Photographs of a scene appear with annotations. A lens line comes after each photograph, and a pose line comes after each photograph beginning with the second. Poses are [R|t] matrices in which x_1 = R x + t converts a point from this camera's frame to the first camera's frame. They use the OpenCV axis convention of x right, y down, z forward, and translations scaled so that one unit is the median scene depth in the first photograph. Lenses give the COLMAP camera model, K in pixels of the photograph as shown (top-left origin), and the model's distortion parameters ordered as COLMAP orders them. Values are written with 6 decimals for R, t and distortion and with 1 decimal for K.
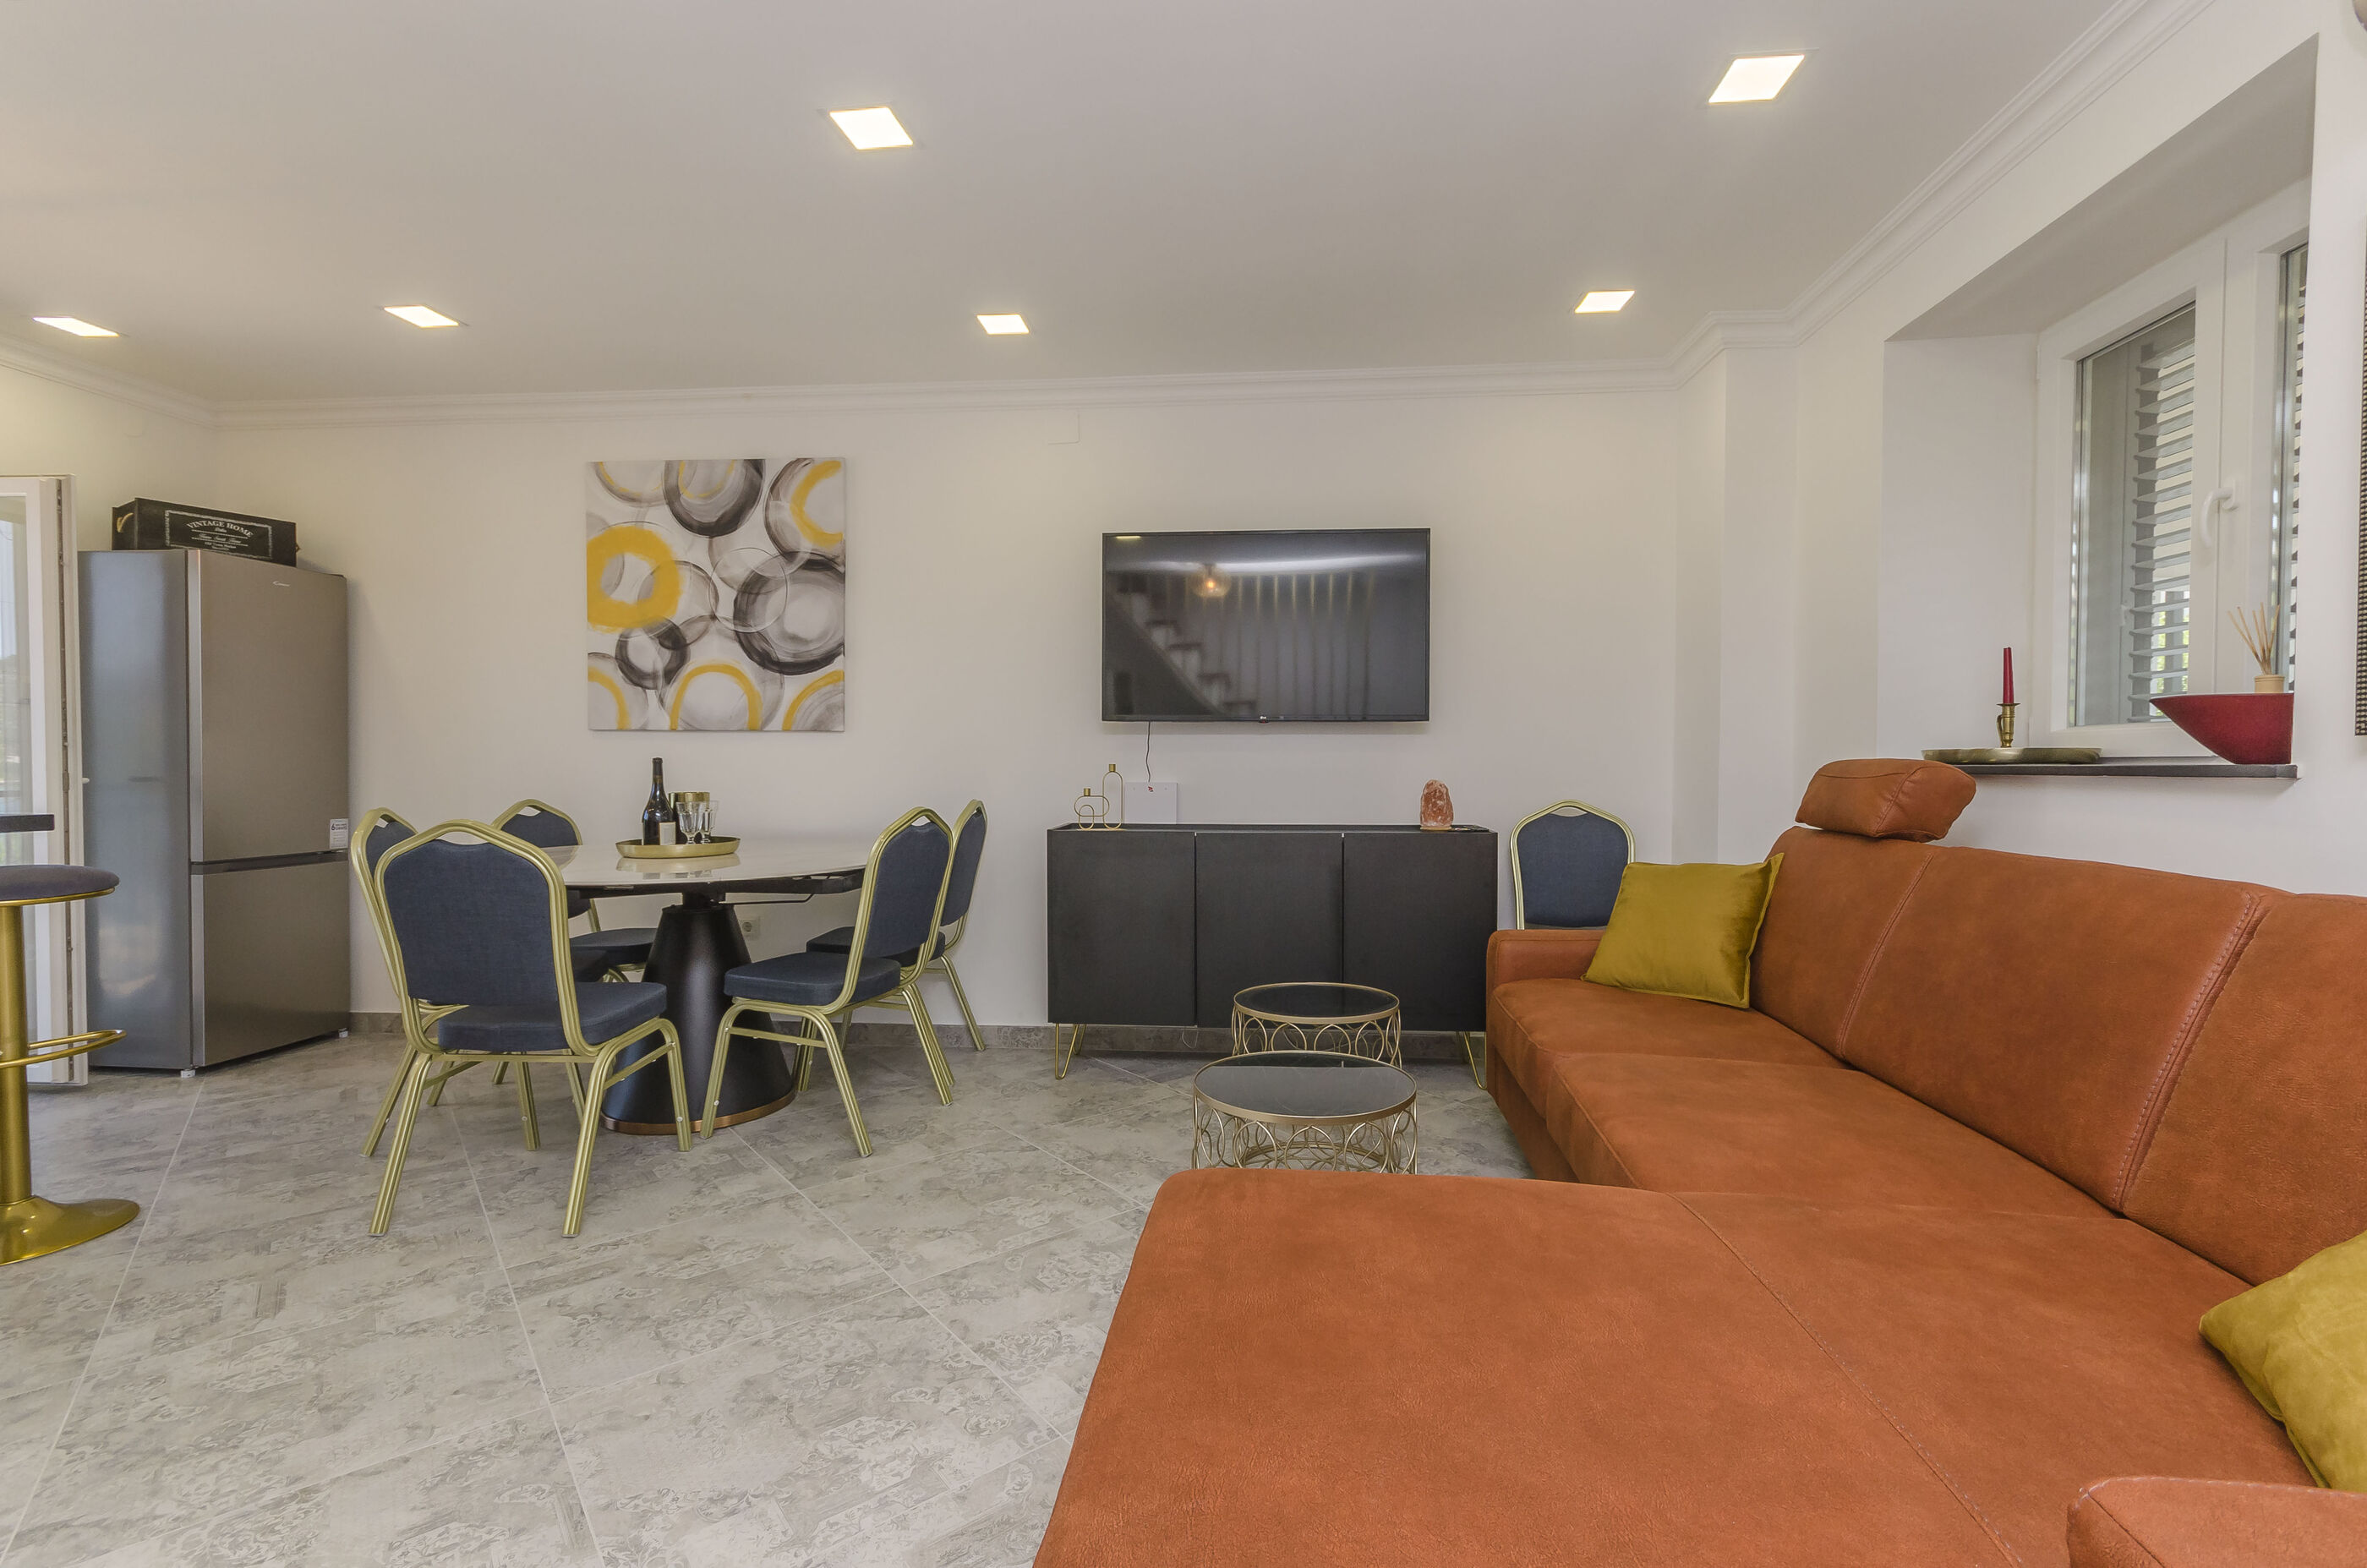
lens RADIAL K [[1041.2, 0, 1219.4], [0, 1041.2, 790.3], [0, 0, 1]] dist [0.002467, 0.002100]
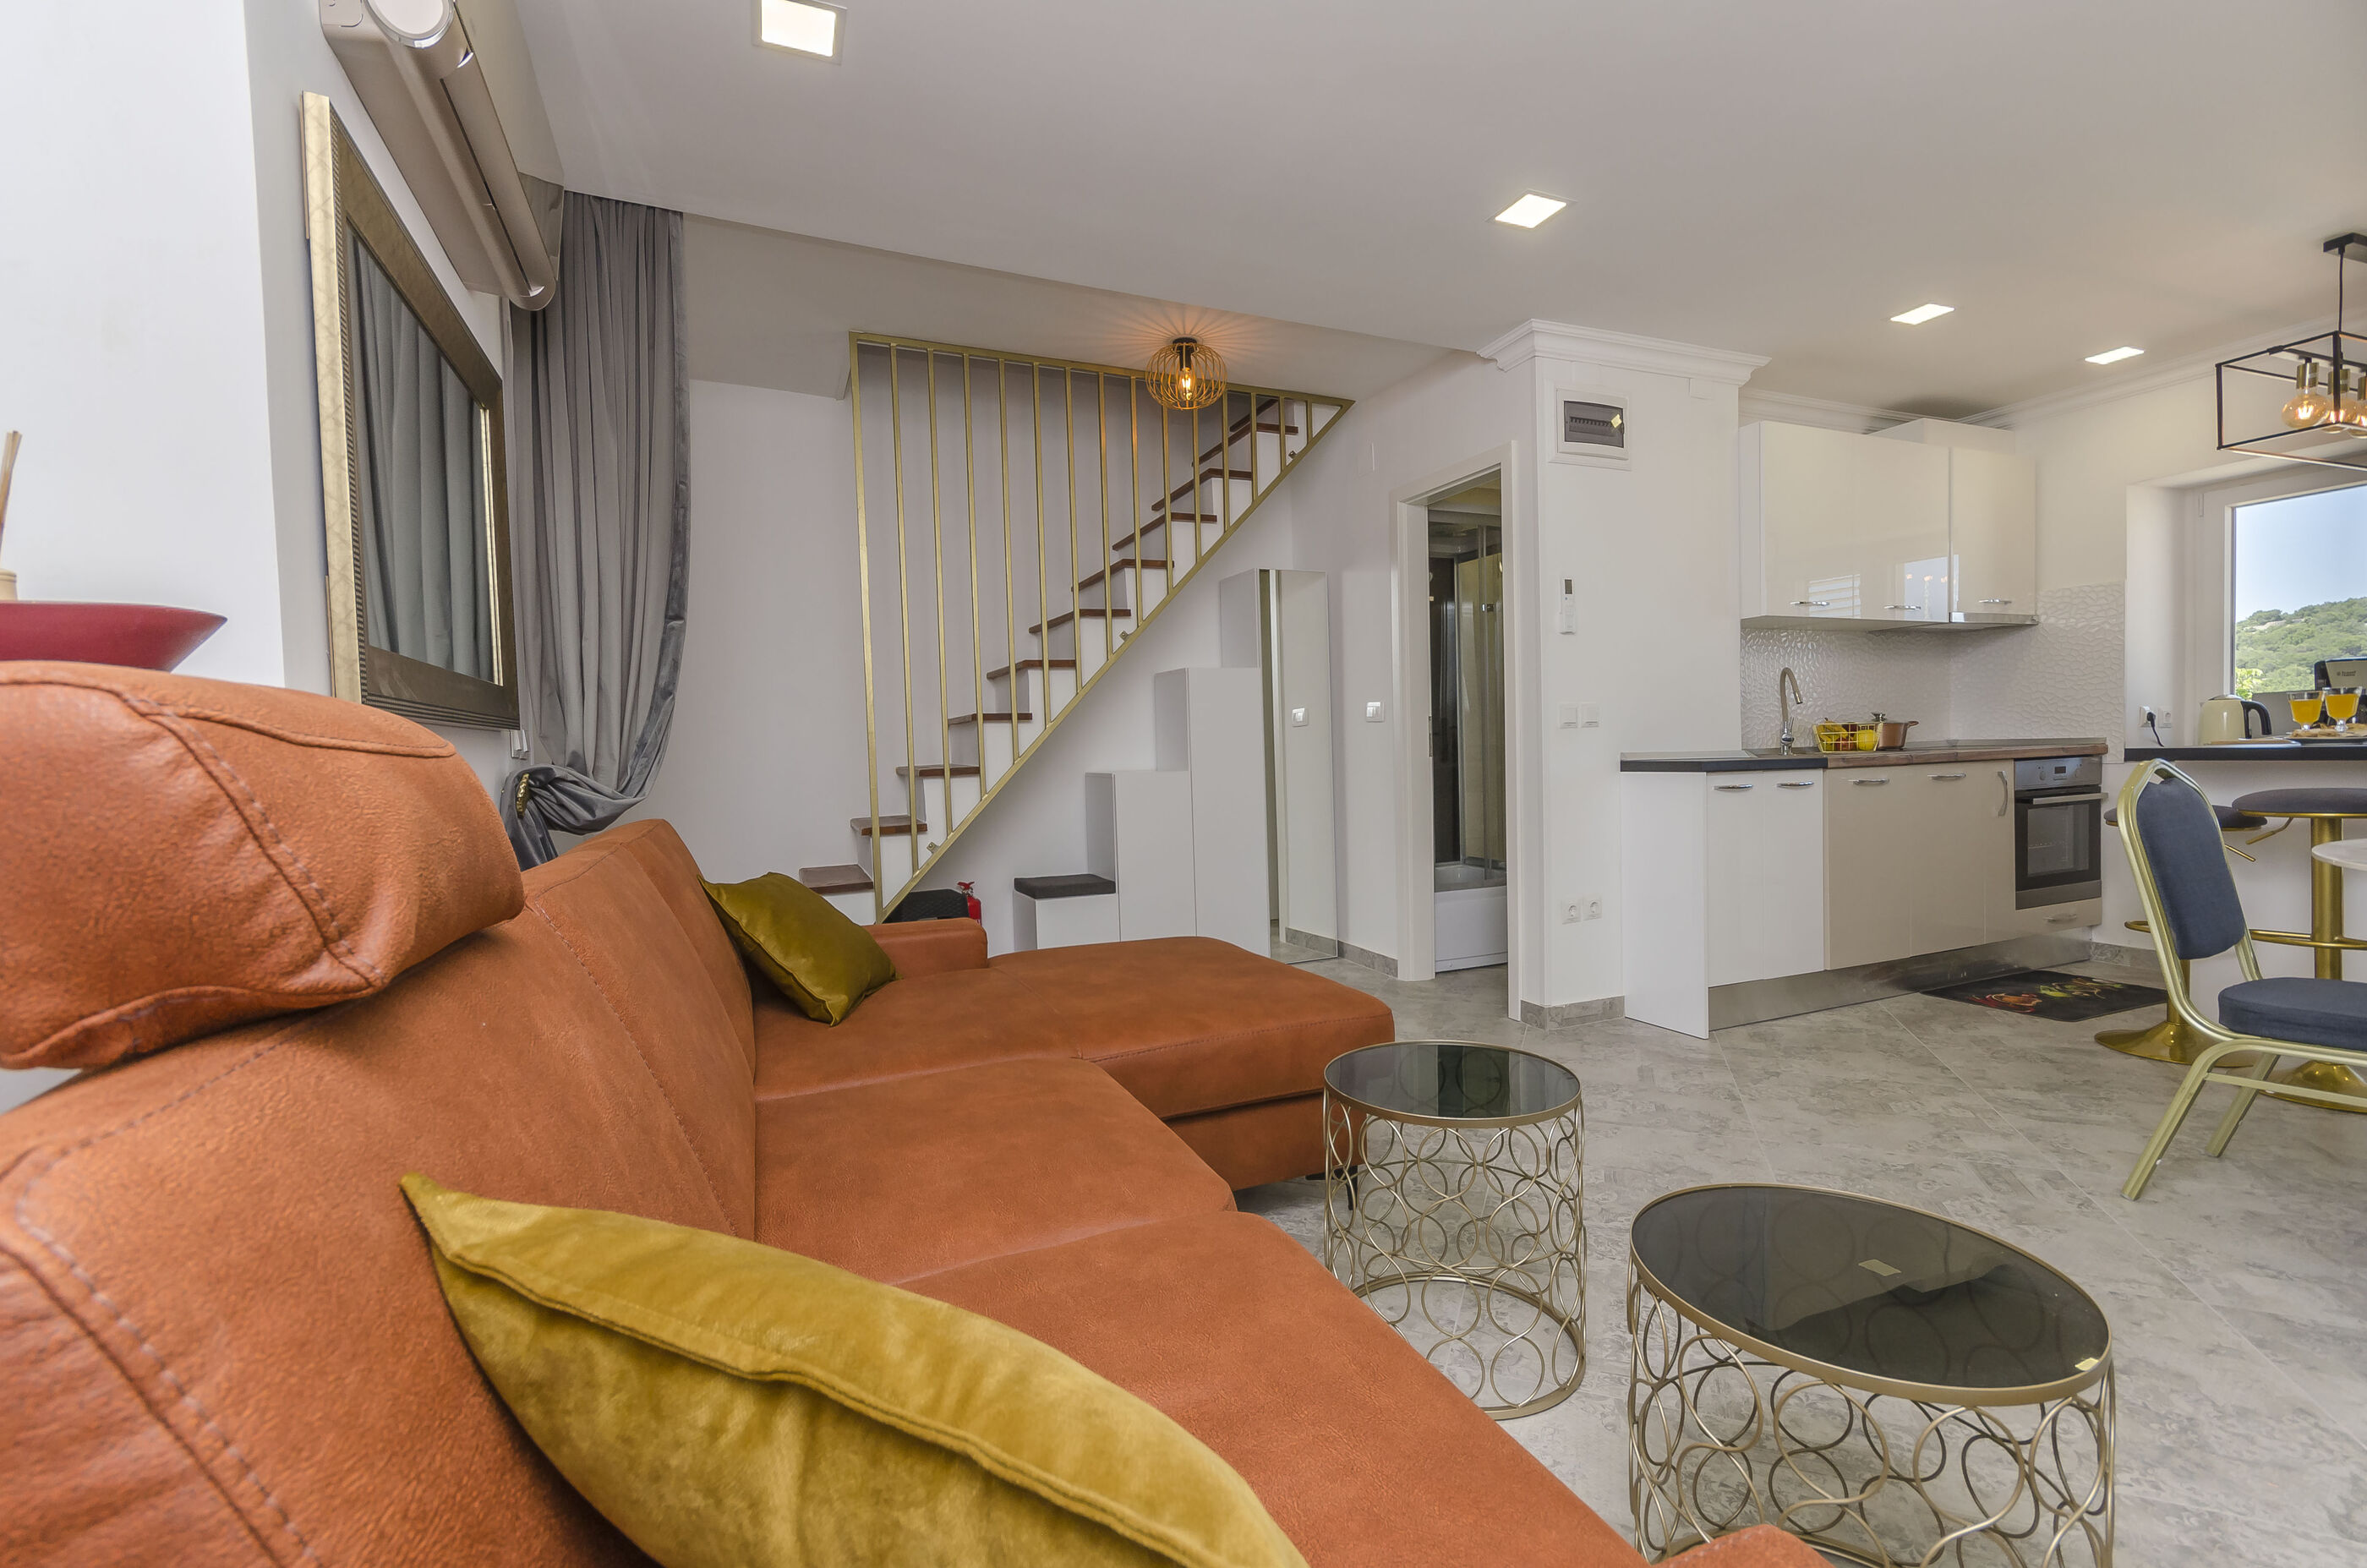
lens RADIAL K [[1041.2, 0, 1192.7], [0, 1041.2, 791.2], [0, 0, 1]] dist [0.002467, 0.002100]
pose [[-0.869108, 0.044901, -0.492581, 0.369278], [0.016422, 0.997942, 0.061992, -0.014081], [0.494351, 0.045789, -0.868056, 0.858413]]
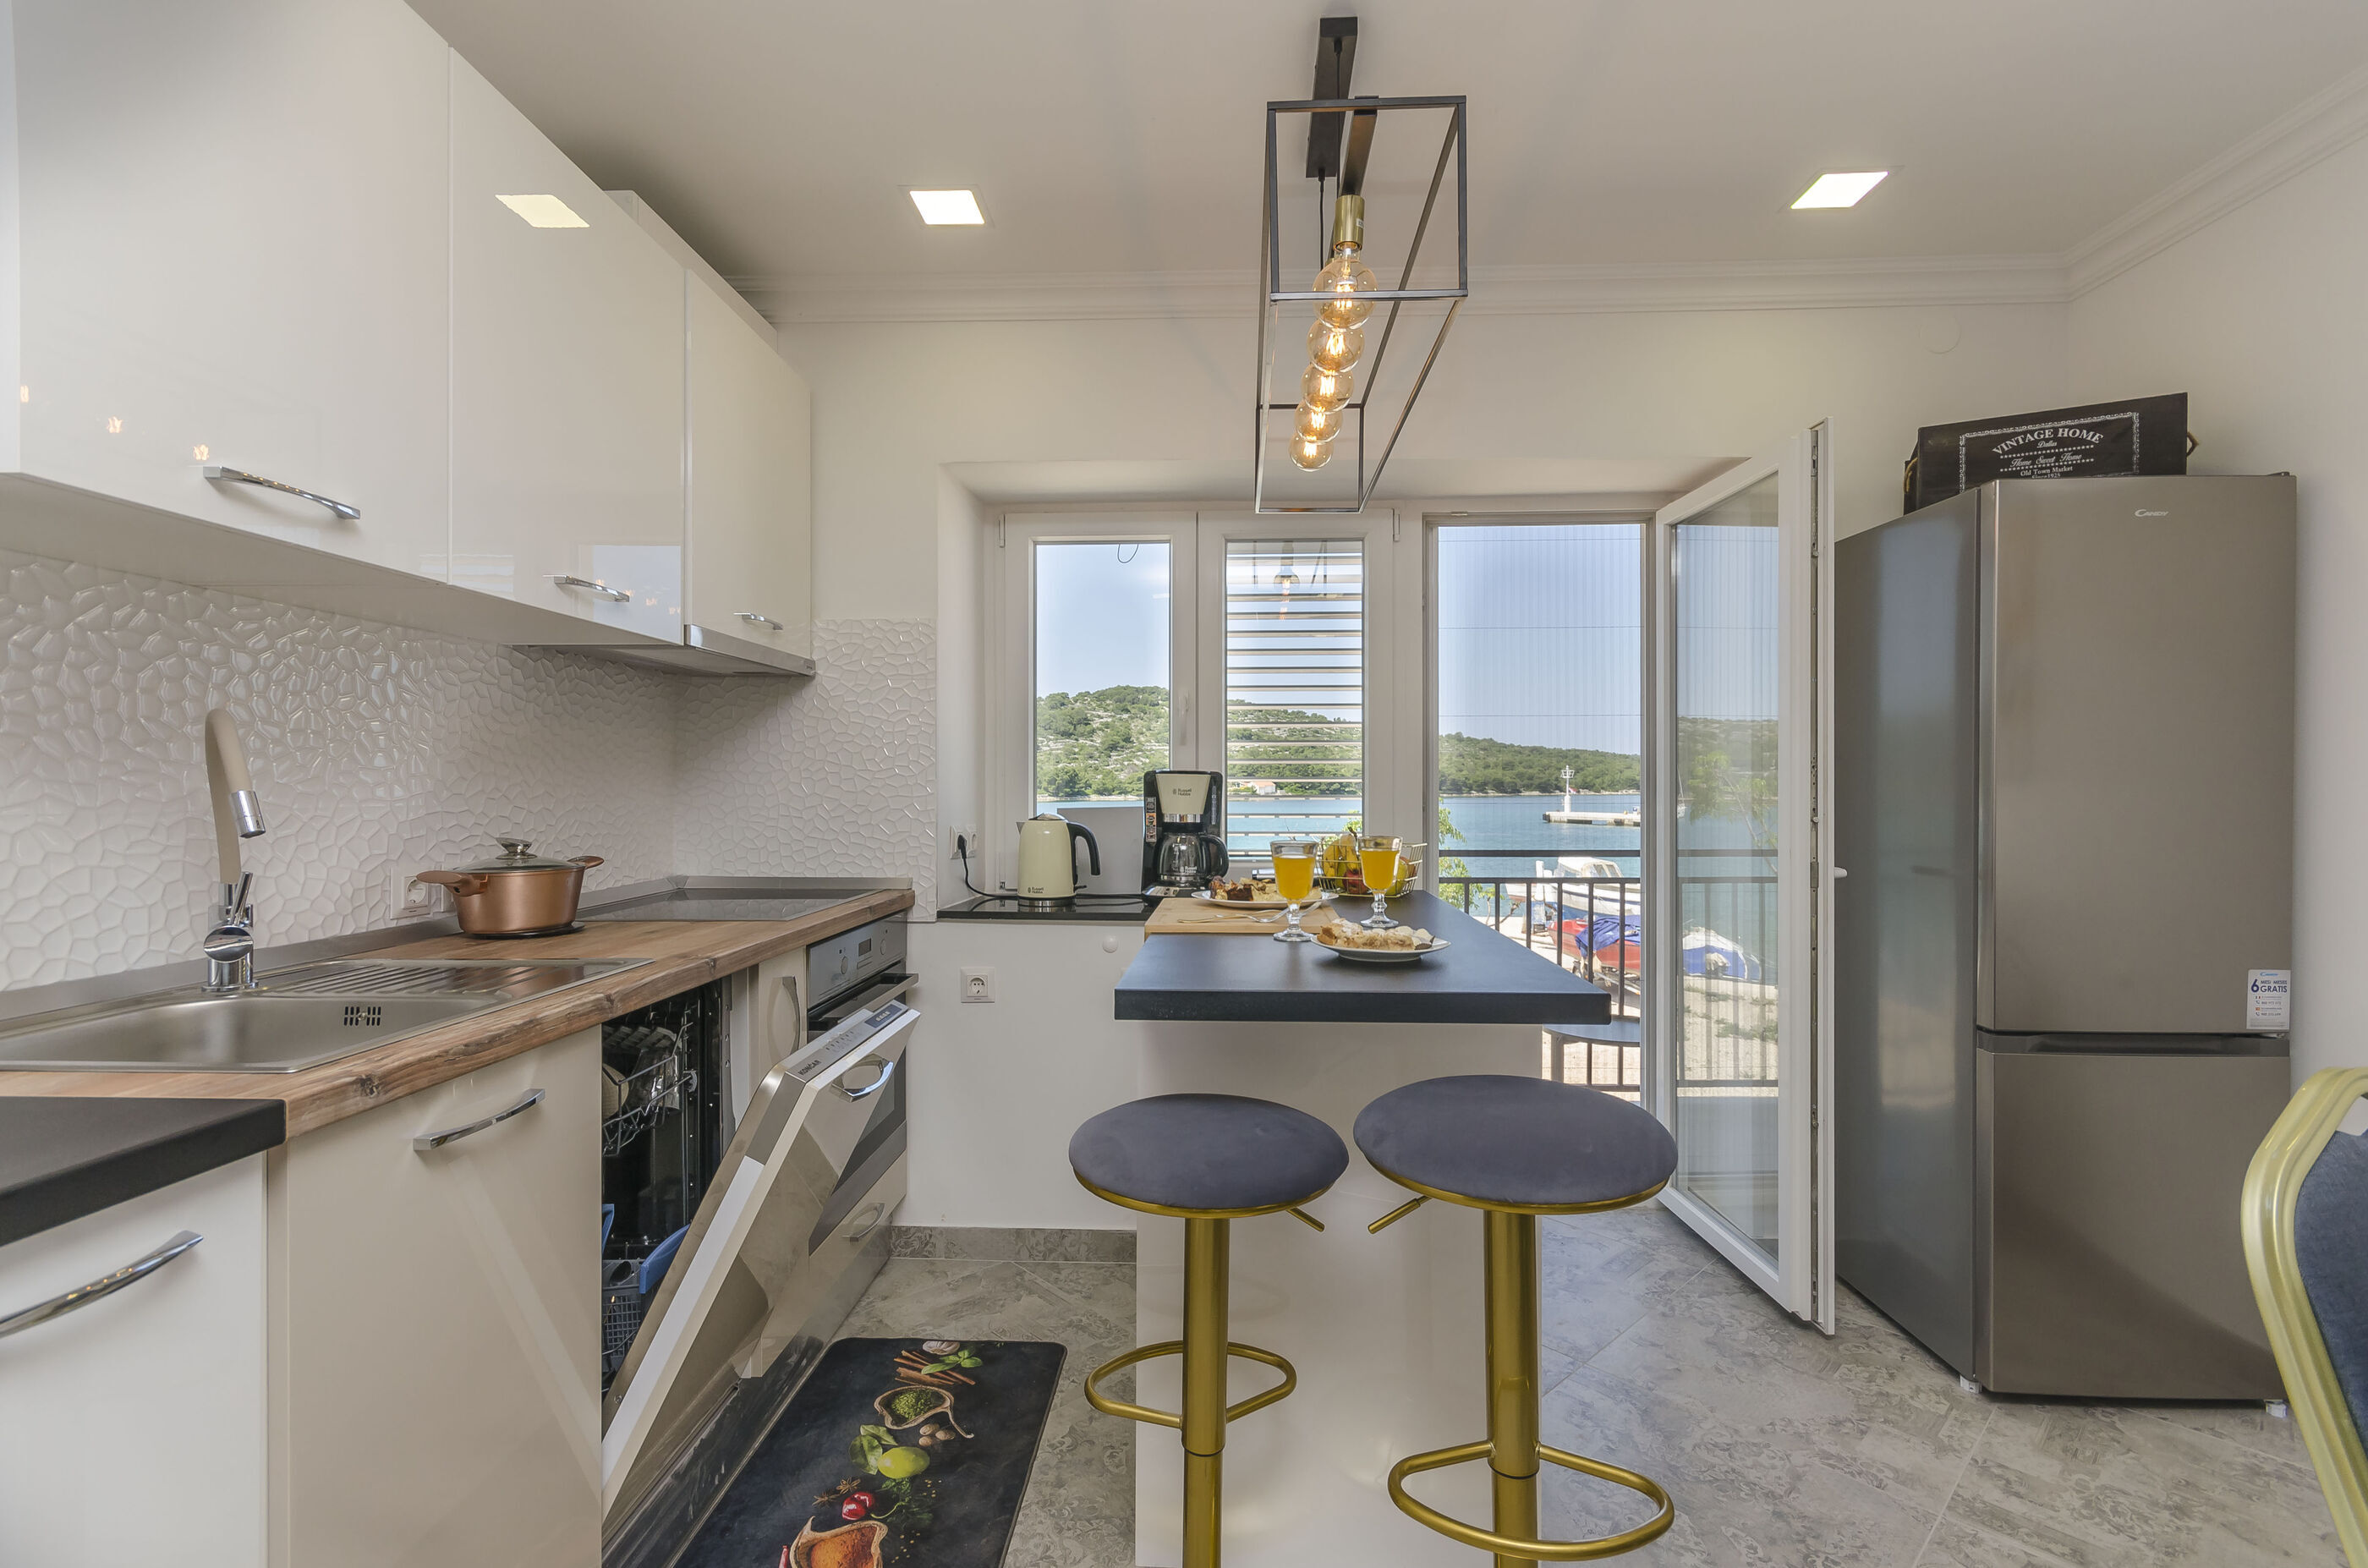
lens RADIAL K [[1041.7, 0, 1164.2], [0, 1041.7, 779.0], [0, 0, 1]] dist [0.002467, 0.002100]
pose [[0.048633, -0.007793, -0.998786, -0.394983], [-0.020220, 0.999757, -0.008785, -0.047824], [0.998612, 0.020622, 0.048464, 0.479727]]
